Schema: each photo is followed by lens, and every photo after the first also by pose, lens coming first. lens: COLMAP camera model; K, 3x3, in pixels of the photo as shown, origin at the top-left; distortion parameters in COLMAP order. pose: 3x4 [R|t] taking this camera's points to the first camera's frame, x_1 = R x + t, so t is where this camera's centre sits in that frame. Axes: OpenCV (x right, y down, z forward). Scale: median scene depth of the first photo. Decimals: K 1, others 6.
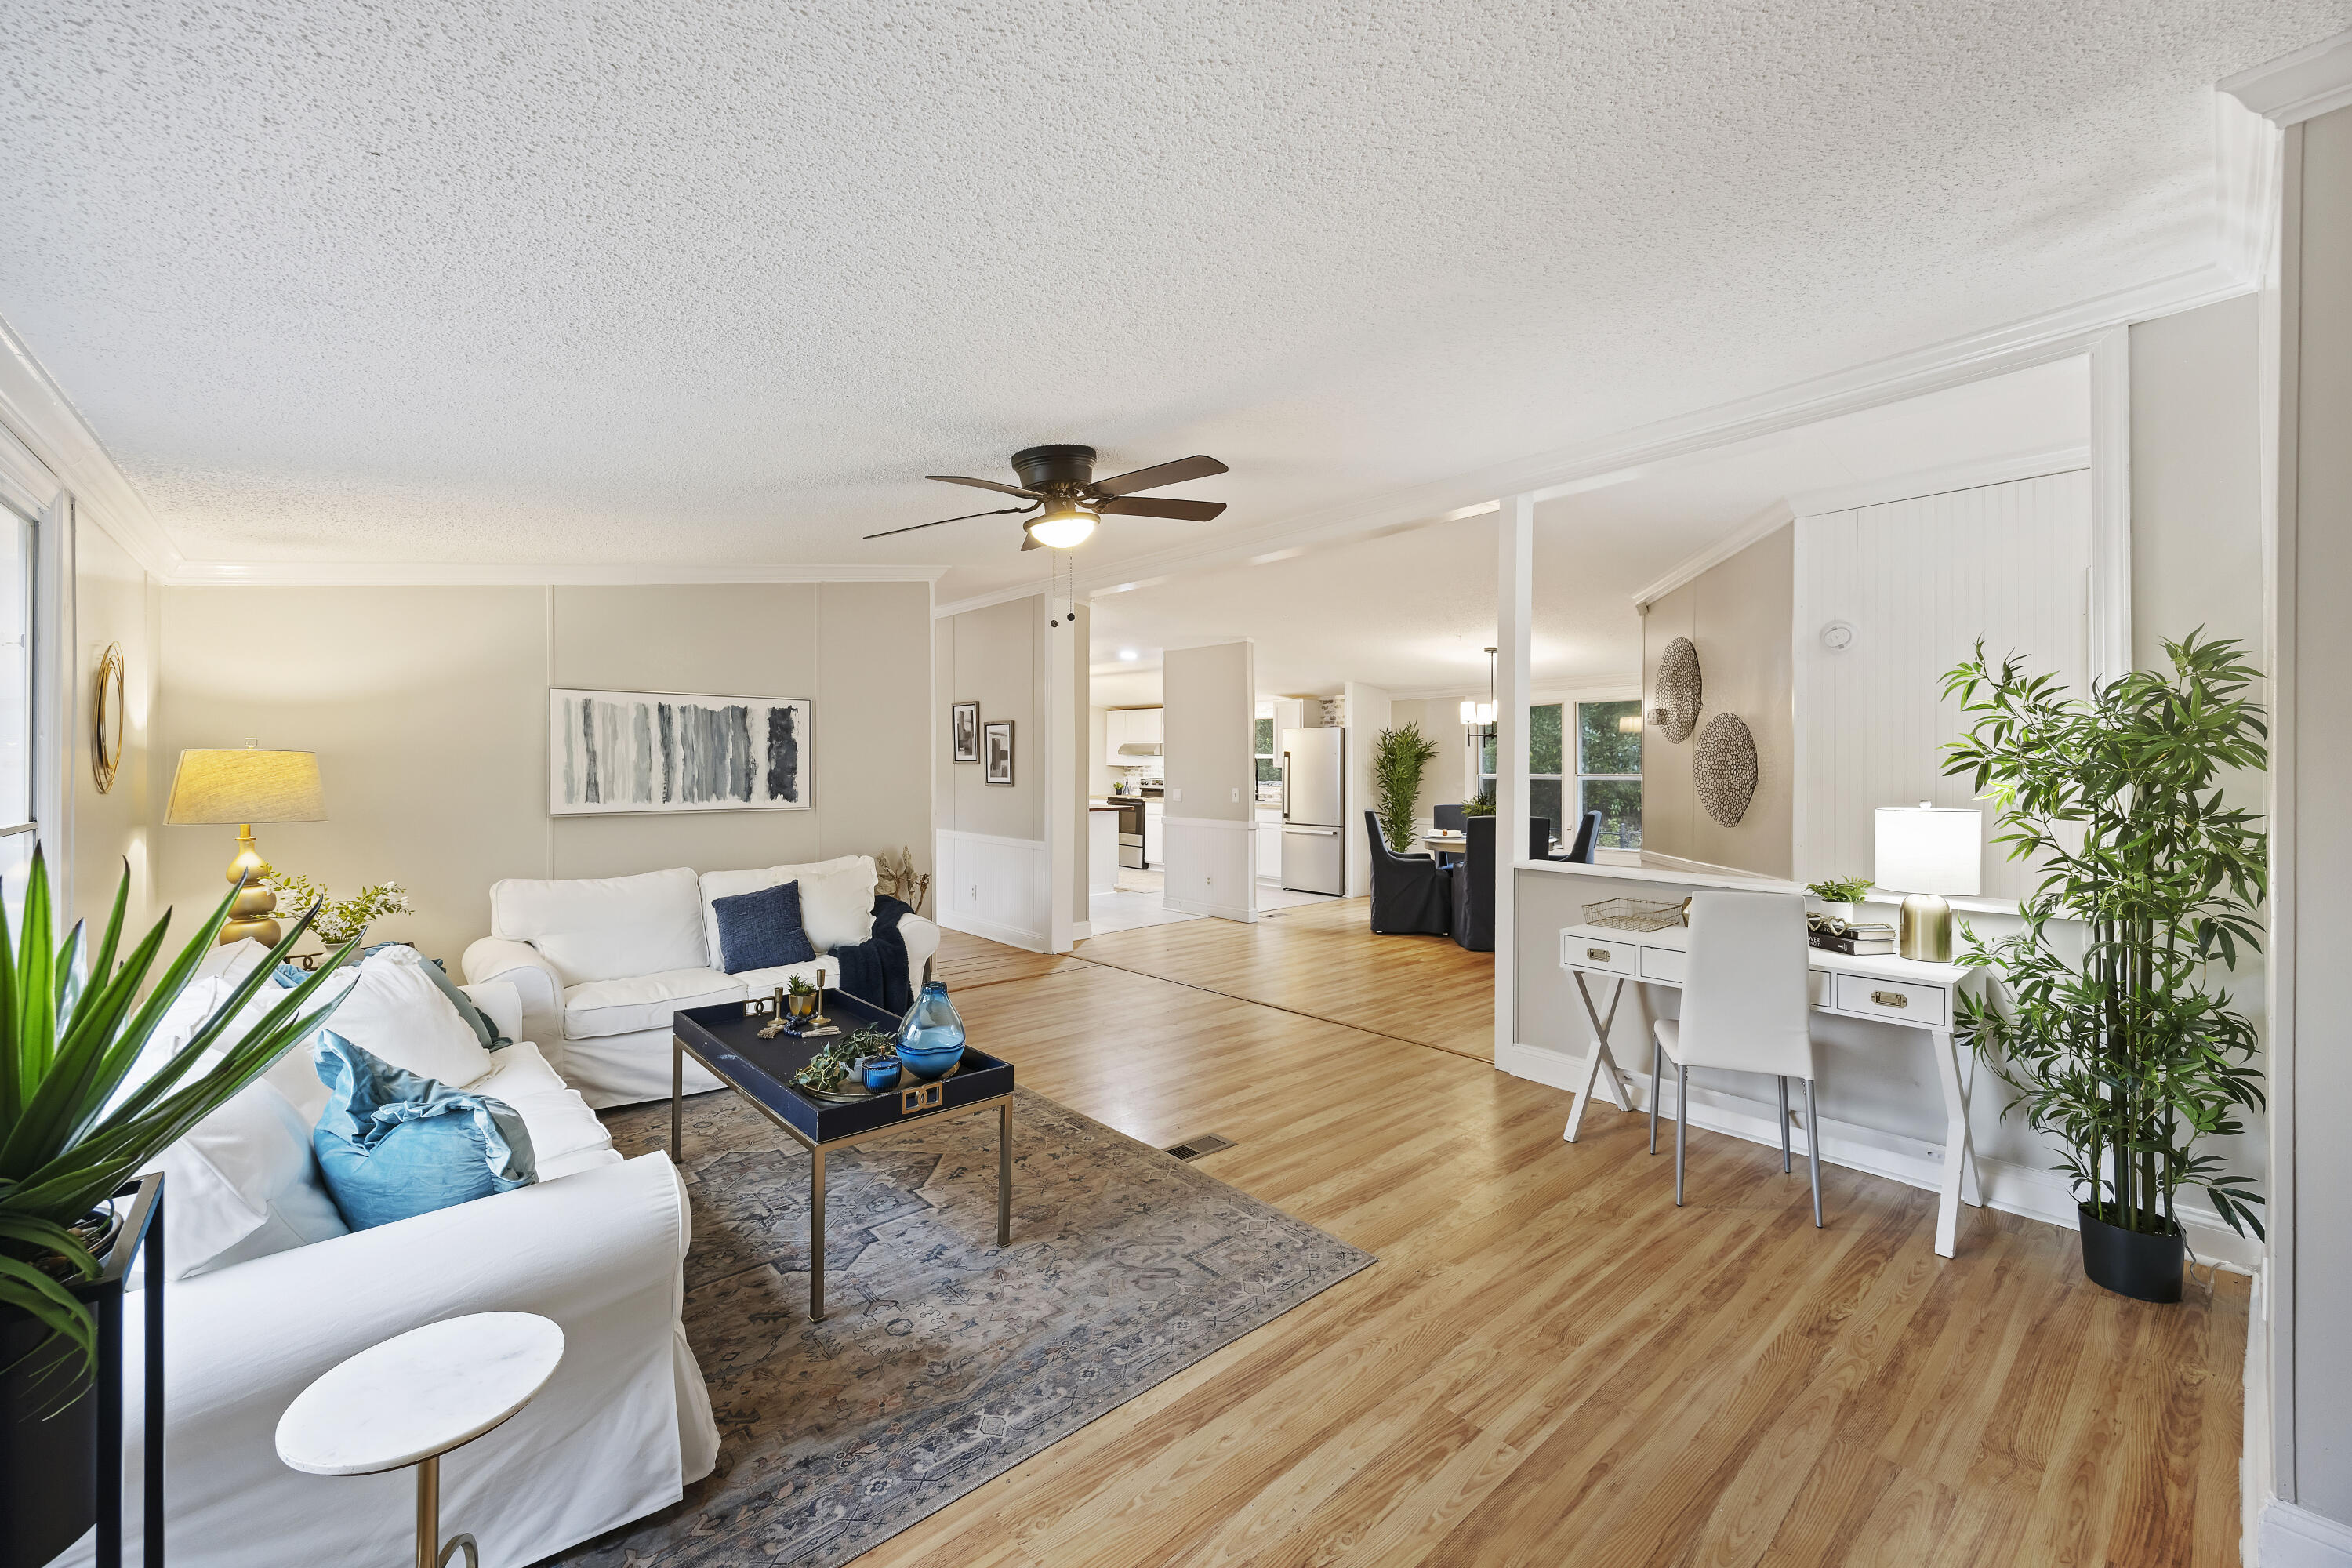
lens RADIAL K [[924.0, 0, 1179.0], [0, 924.0, 769.4], [0, 0, 1]] dist [0.001903, 0.000154]
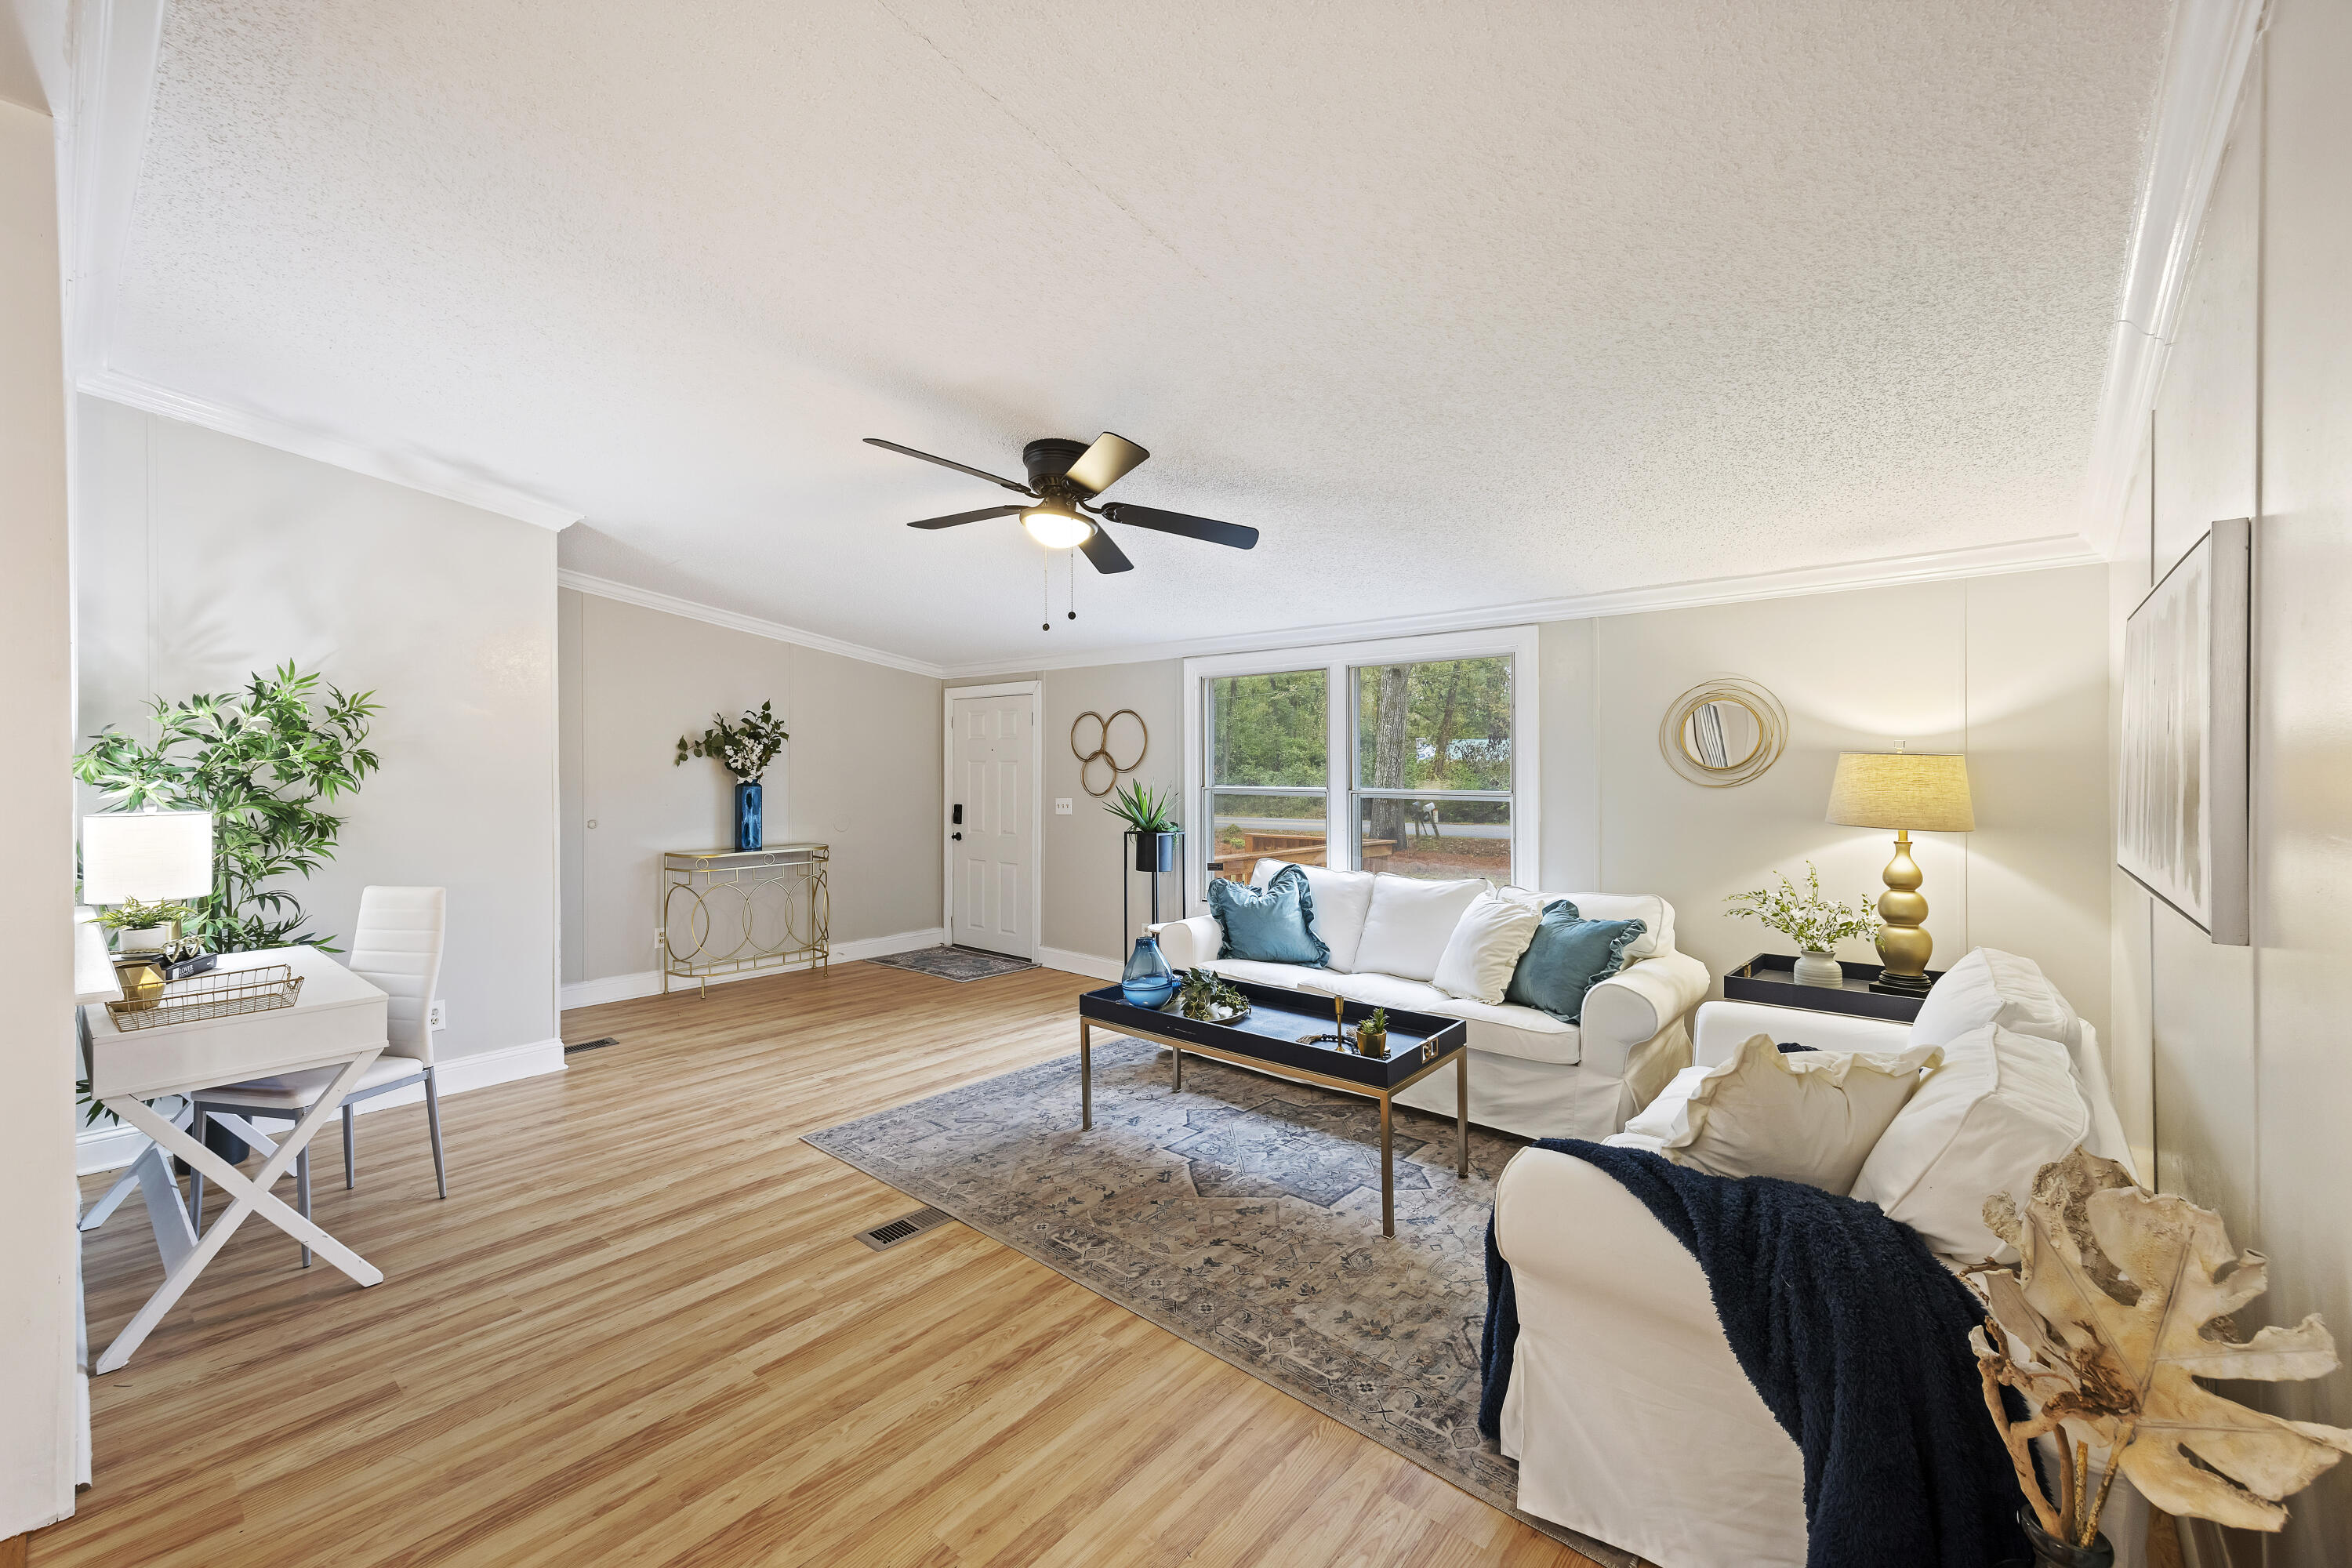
lens RADIAL K [[966.5, 0, 1183.3], [0, 966.5, 754.7], [0, 0, 1]] dist [0.018311, 0.000209]
pose [[-0.990099, -0.000465, -0.140369, -0.098429], [0.000111, 0.999992, -0.004095, -0.012690], [0.140370, -0.004070, -0.990091, 1.801353]]
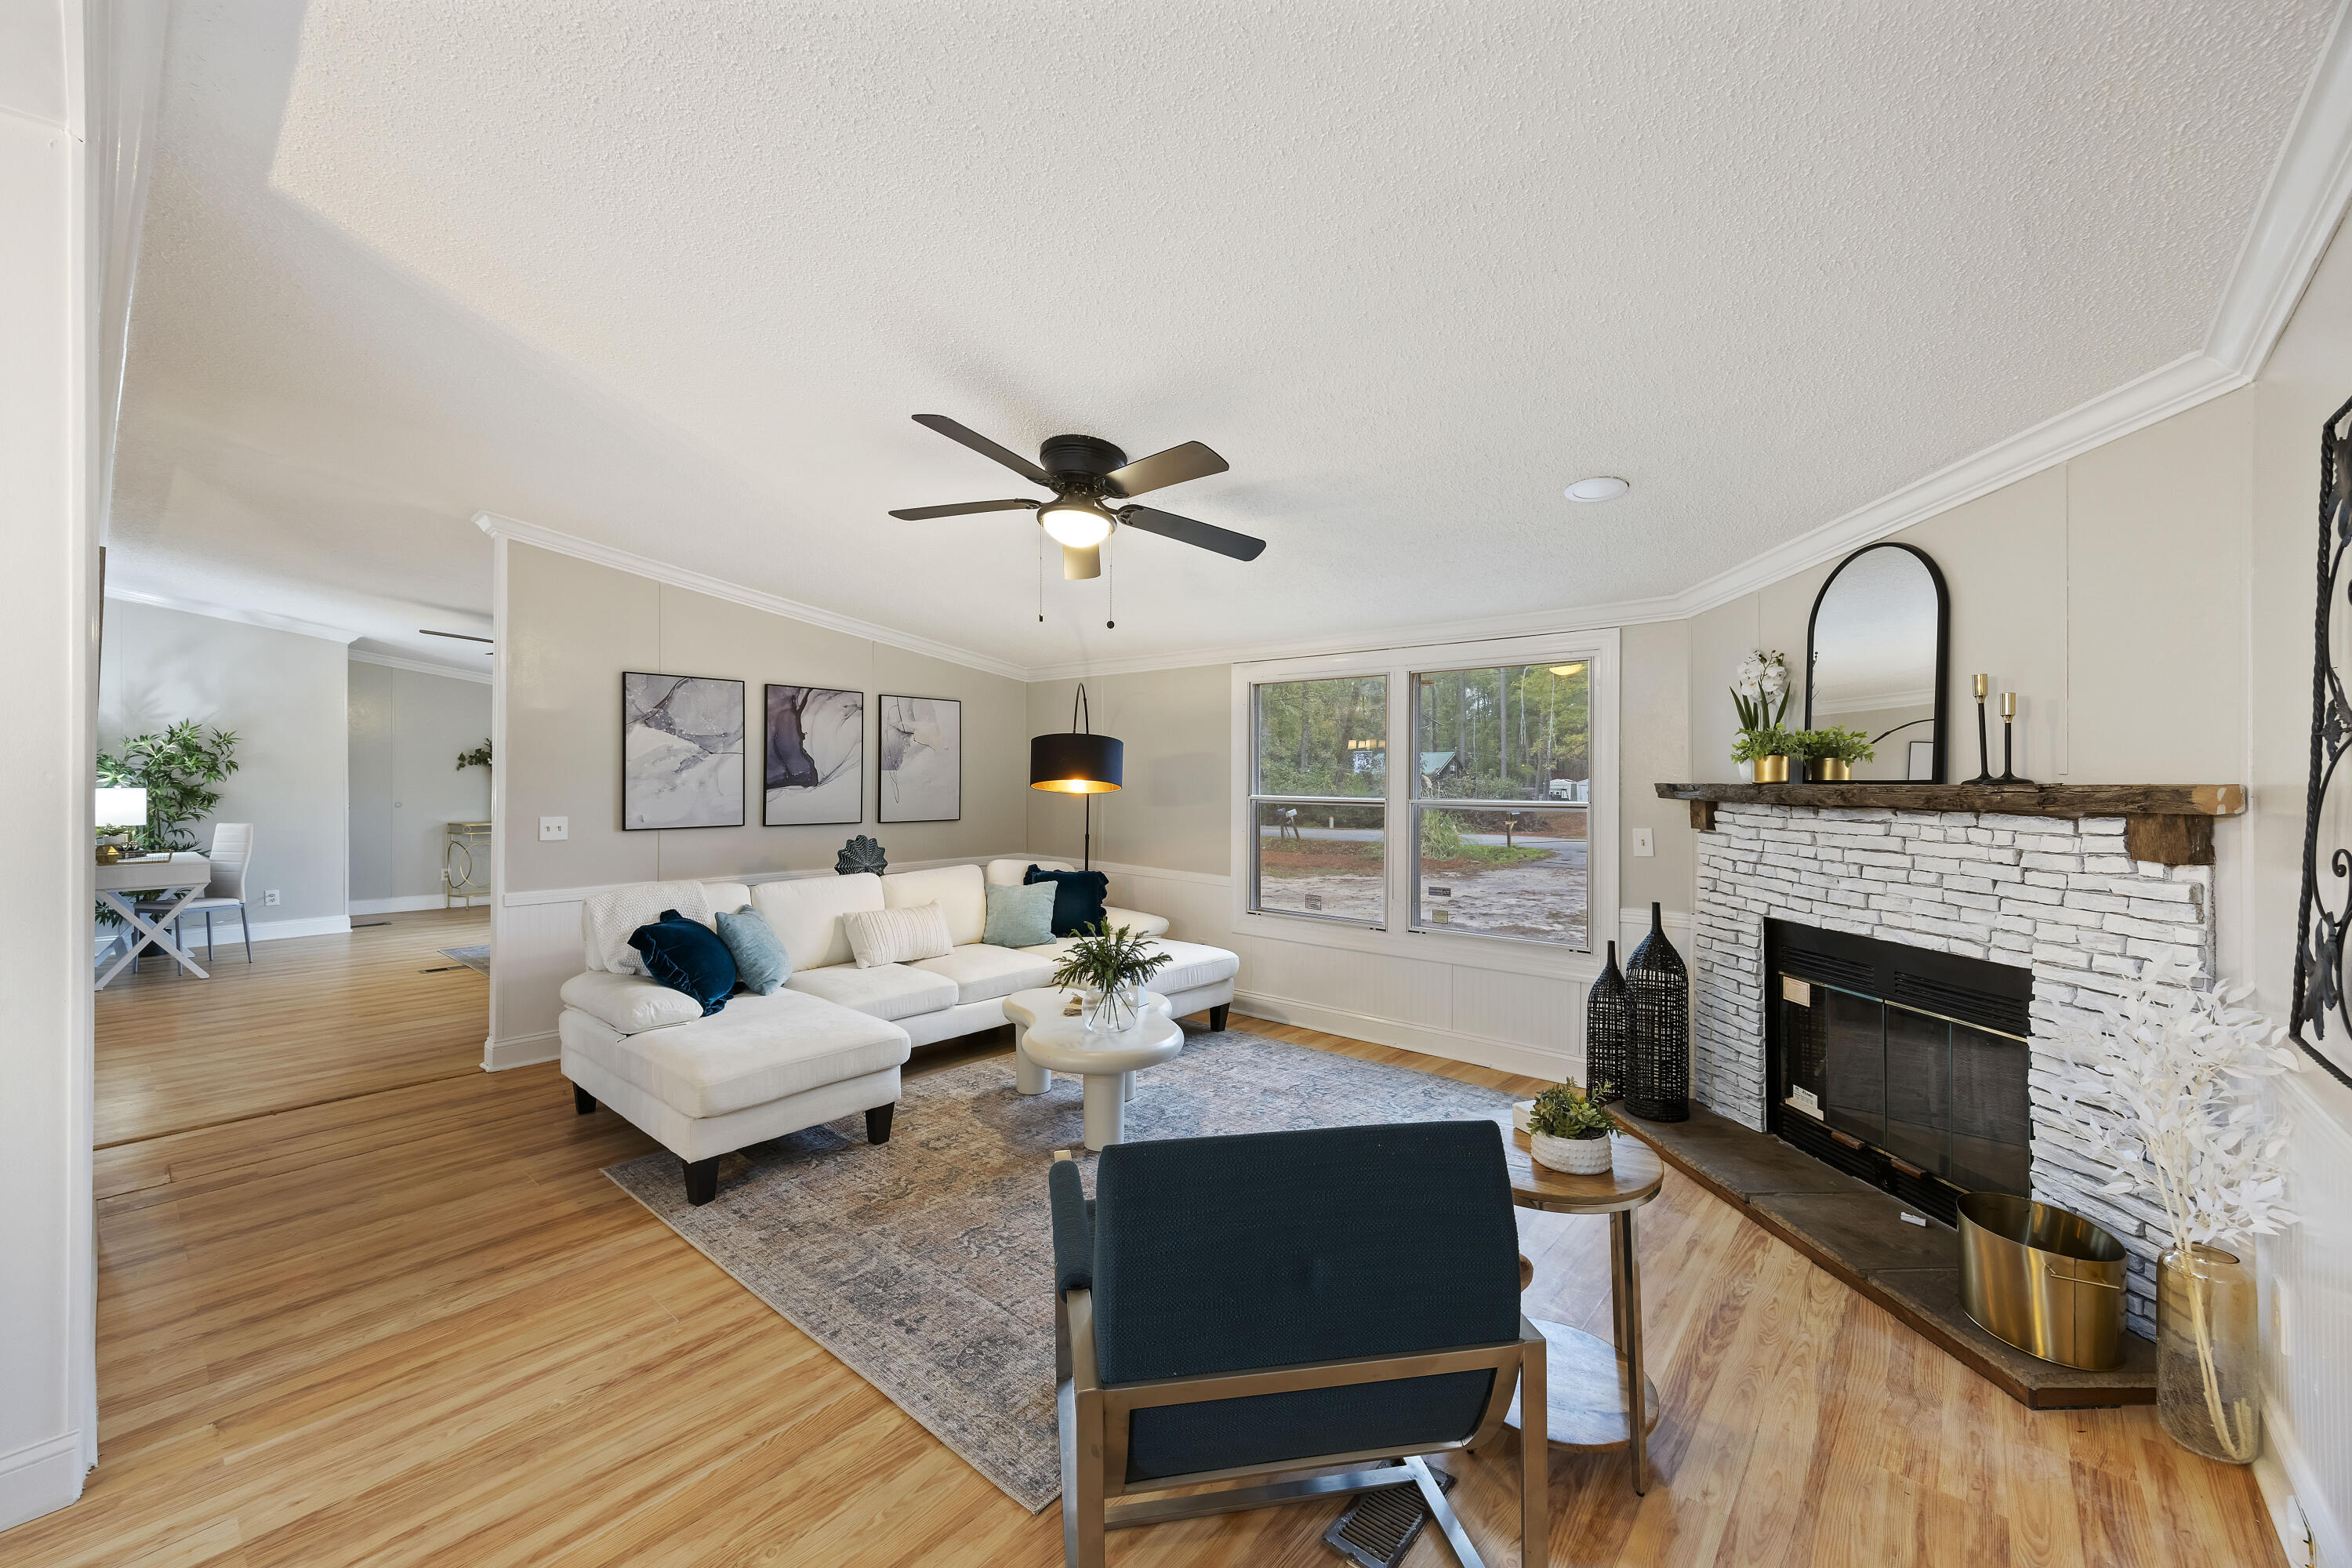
lens RADIAL K [[924.0, 0, 1179.0], [0, 924.0, 769.4], [0, 0, 1]] dist [0.001903, 0.000154]
pose [[-0.988585, -0.006899, -0.150505, -1.113659], [-0.006998, 0.999976, 0.000129, -0.017991], [0.150500, 0.001180, -0.988609, 2.938474]]
